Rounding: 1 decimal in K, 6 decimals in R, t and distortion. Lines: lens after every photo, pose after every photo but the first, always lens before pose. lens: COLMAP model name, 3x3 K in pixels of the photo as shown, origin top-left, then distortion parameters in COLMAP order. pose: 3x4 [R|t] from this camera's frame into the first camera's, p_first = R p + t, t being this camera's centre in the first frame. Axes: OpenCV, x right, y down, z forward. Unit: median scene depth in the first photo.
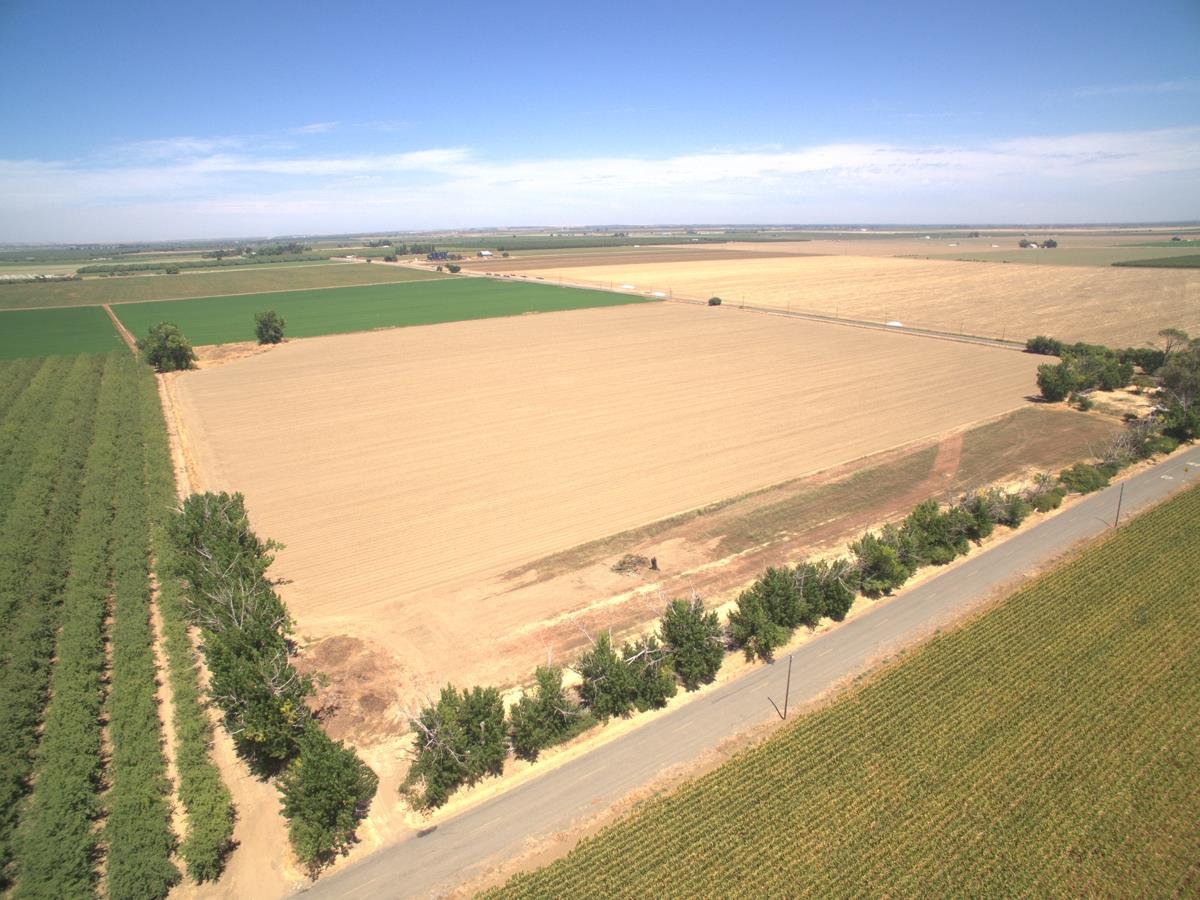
lens RADIAL K [[697.6, 0, 596.4], [0, 697.6, 453.0], [0, 0, 1]] dist [-0.121134, 0.088958]
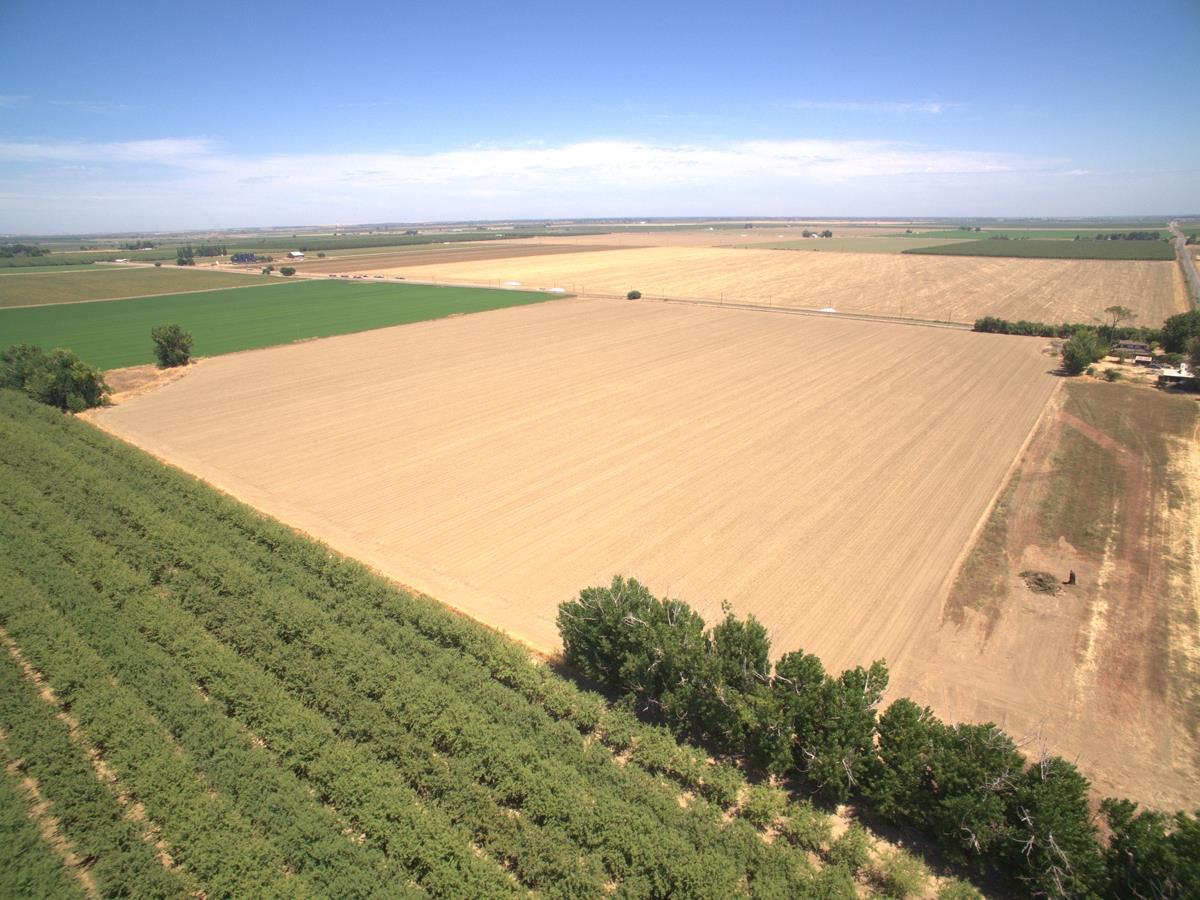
lens RADIAL K [[697.6, 0, 596.4], [0, 697.6, 453.0], [0, 0, 1]] dist [-0.121134, 0.088958]
pose [[0.950719, -0.097897, 0.294192, -0.287082], [0.096465, 0.995147, 0.019413, -0.032028], [-0.294665, 0.009923, 0.955549, 0.122678]]
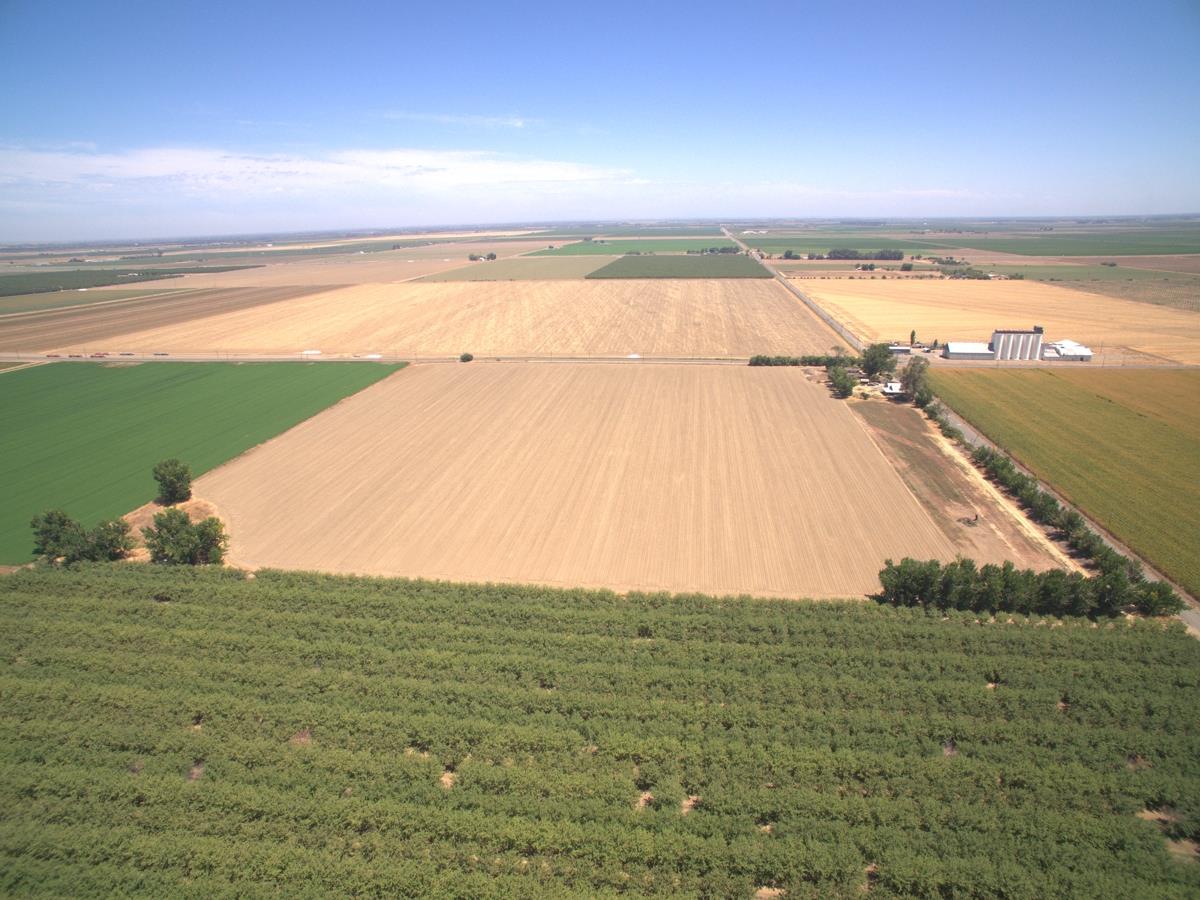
lens RADIAL K [[697.6, 0, 596.4], [0, 697.6, 453.0], [0, 0, 1]] dist [-0.121134, 0.088958]
pose [[0.664409, -0.239698, 0.707888, -0.782796], [0.246025, 0.964529, 0.095686, -0.190833], [-0.705714, 0.110583, 0.699813, 0.131705]]
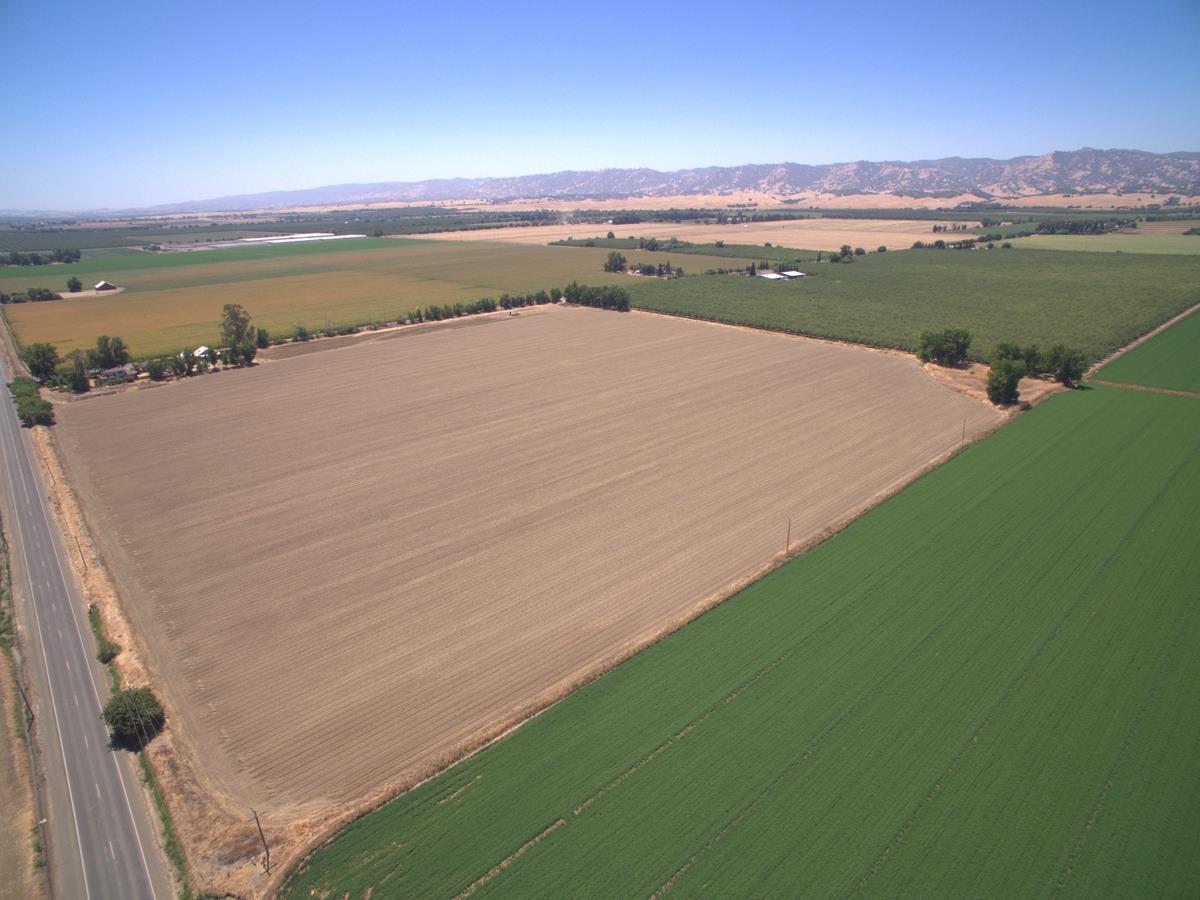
lens RADIAL K [[697.6, 0, 596.4], [0, 697.6, 453.0], [0, 0, 1]] dist [-0.121134, 0.088958]
pose [[-0.988073, 0.086306, -0.127523, 0.060889], [-0.013648, 0.775817, 0.630811, -0.647081], [0.153377, 0.625028, -0.765386, 1.722847]]
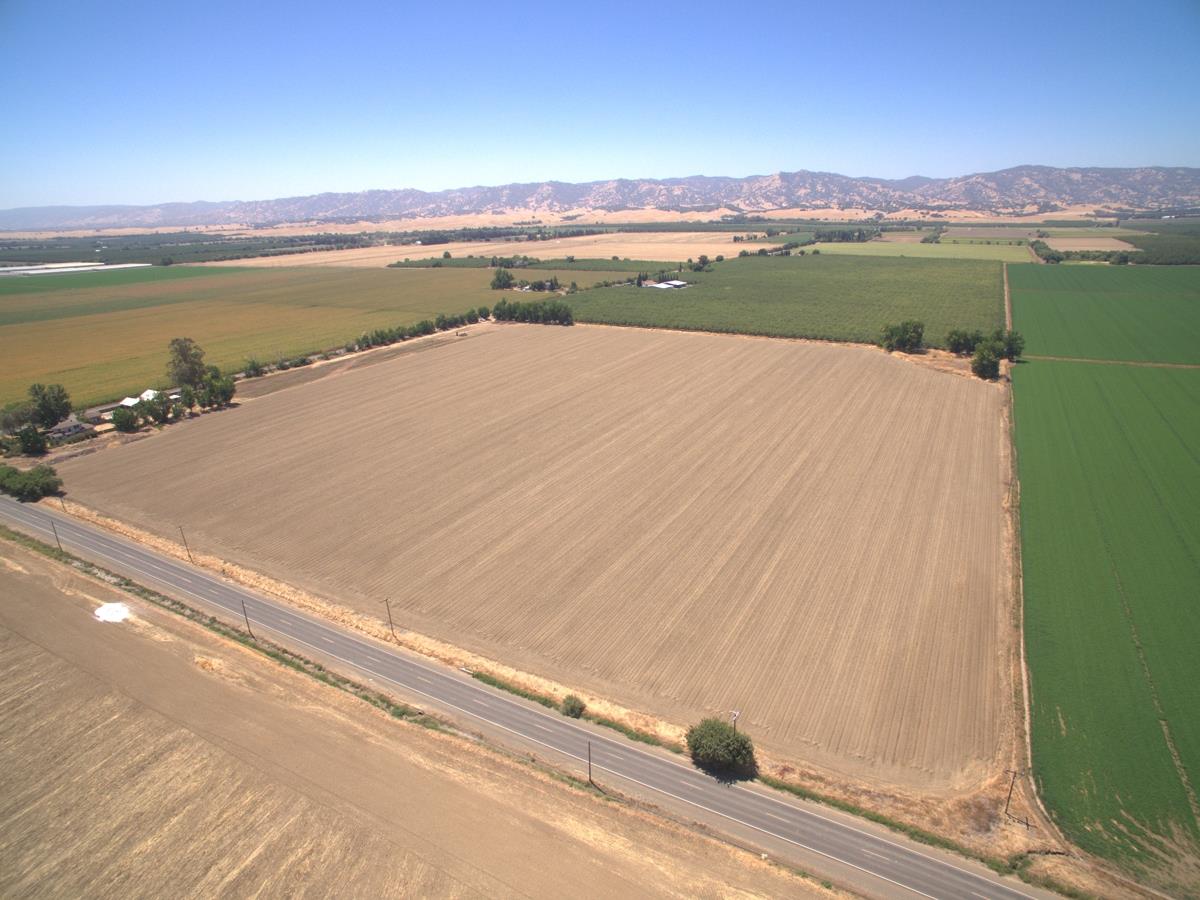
lens RADIAL K [[697.6, 0, 596.4], [0, 697.6, 453.0], [0, 0, 1]] dist [-0.121134, 0.088958]
pose [[-0.888314, 0.187469, -0.419230, 0.418118], [-0.110667, 0.798595, 0.591607, -0.622449], [0.445703, 0.571928, -0.688656, 1.627583]]
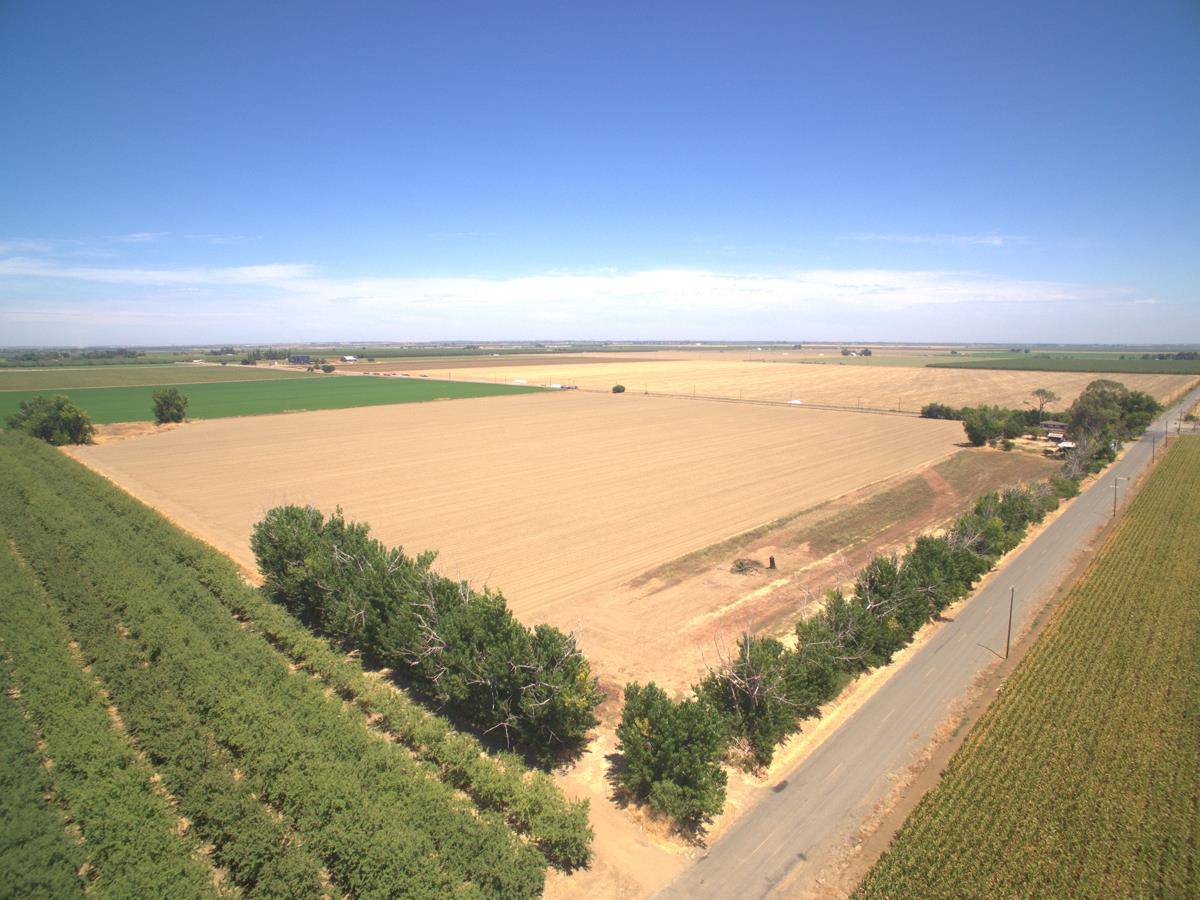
lens RADIAL K [[697.6, 0, 596.4], [0, 697.6, 453.0], [0, 0, 1]] dist [-0.121134, 0.088958]
pose [[0.975124, -0.019739, 0.220781, -0.141676], [0.055142, 0.986317, -0.155363, 0.053763], [-0.214693, 0.163673, 0.962870, 0.026854]]
